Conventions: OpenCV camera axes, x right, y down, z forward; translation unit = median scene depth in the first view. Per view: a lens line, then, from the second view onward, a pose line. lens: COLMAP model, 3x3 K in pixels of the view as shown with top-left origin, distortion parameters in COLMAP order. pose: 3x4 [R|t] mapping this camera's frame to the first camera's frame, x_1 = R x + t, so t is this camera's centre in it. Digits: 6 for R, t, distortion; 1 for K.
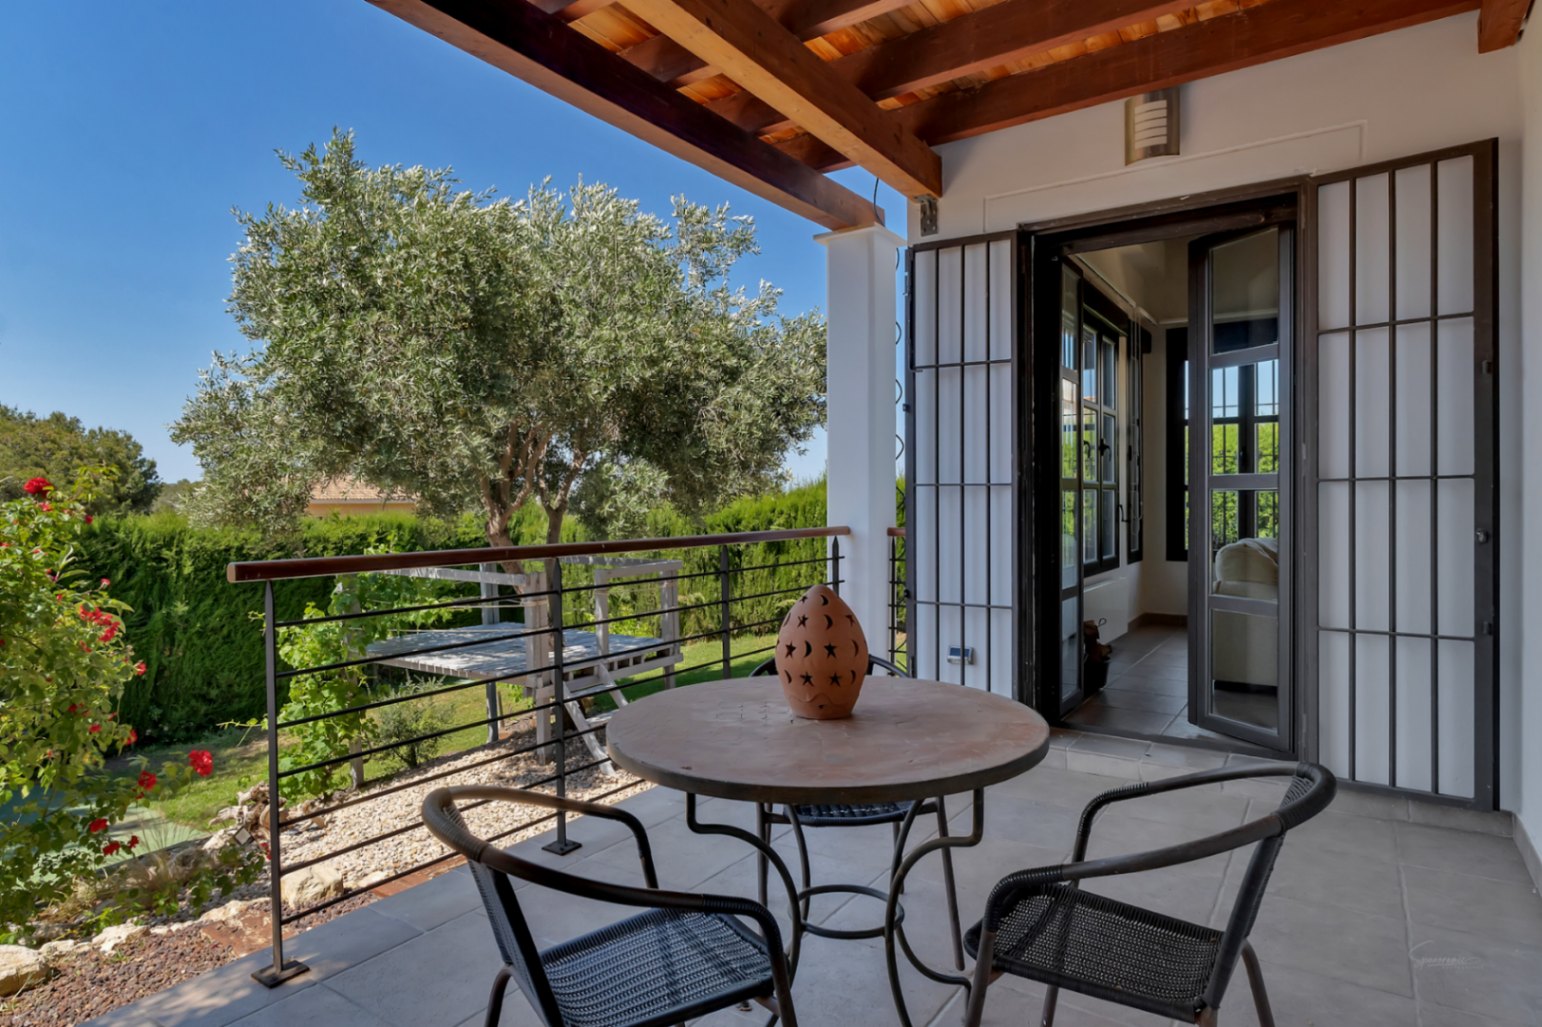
lens RADIAL K [[853.8, 0, 773.9], [0, 853.8, 510.2], [0, 0, 1]] dist [-0.001421, -0.000773]
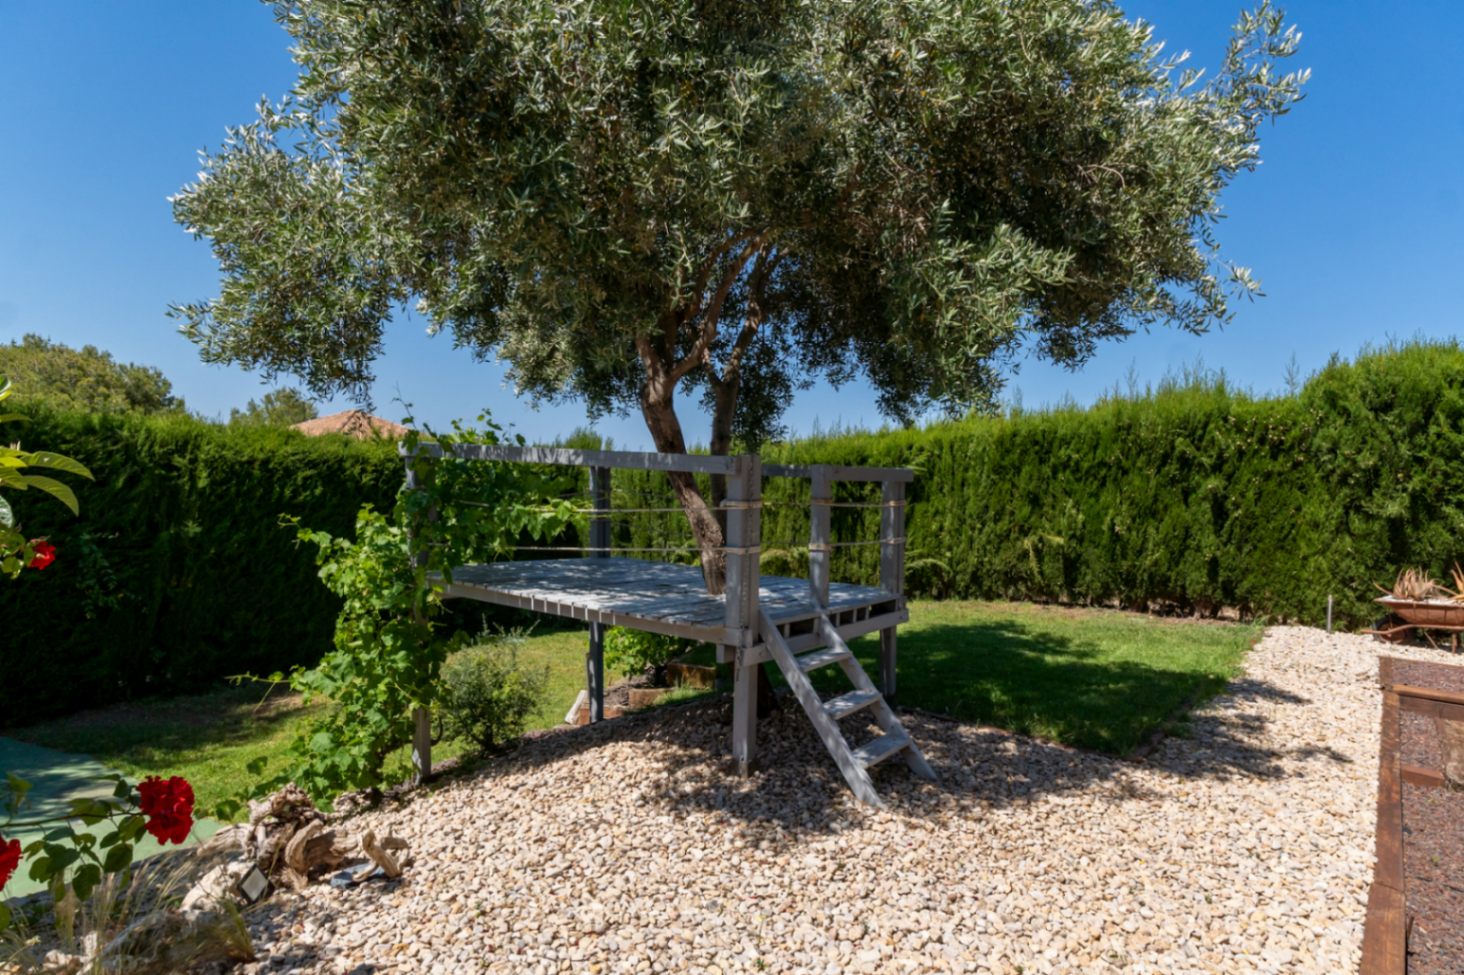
lens RADIAL K [[866.8, 0, 732.0], [0, 866.8, 487.5], [0, 0, 1]] dist [0.002245, 0.001399]
pose [[0.996927, 0.044540, -0.064439, -0.133203], [-0.044407, 0.999007, 0.003494, 0.050678], [0.064531, -0.000622, 0.997916, 0.211125]]
